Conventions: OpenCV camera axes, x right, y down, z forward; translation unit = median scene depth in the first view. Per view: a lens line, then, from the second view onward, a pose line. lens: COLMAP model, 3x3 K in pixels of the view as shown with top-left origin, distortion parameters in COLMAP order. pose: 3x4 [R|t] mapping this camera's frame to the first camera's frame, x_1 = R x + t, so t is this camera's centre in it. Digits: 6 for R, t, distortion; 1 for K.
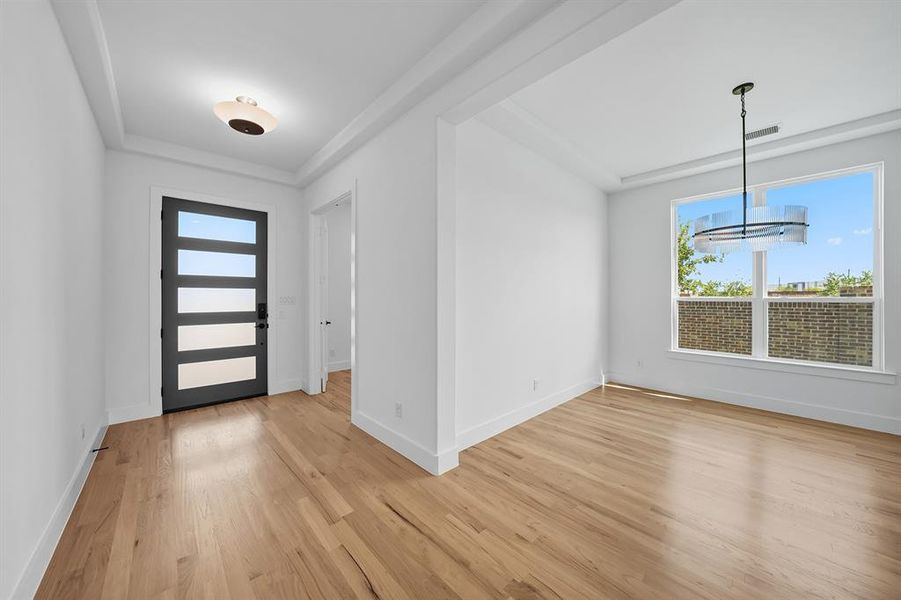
lens RADIAL K [[321.0, 0, 451.2], [0, 321.0, 297.1], [0, 0, 1]] dist [-0.014189, 0.000280]
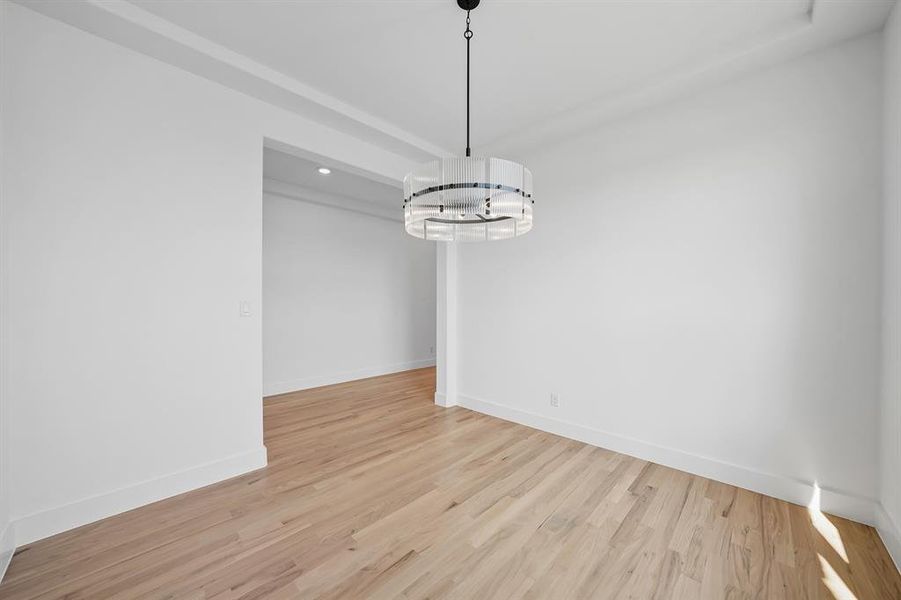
lens RADIAL K [[327.0, 0, 450.5], [0, 327.0, 300.0], [0, 0, 1]] dist [-0.016411, 0.000069]
pose [[0.065487, 0.001725, -0.997852, 1.131791], [-0.005516, 0.999984, 0.001367, -0.015714], [0.997838, 0.005414, 0.065495, 0.613070]]
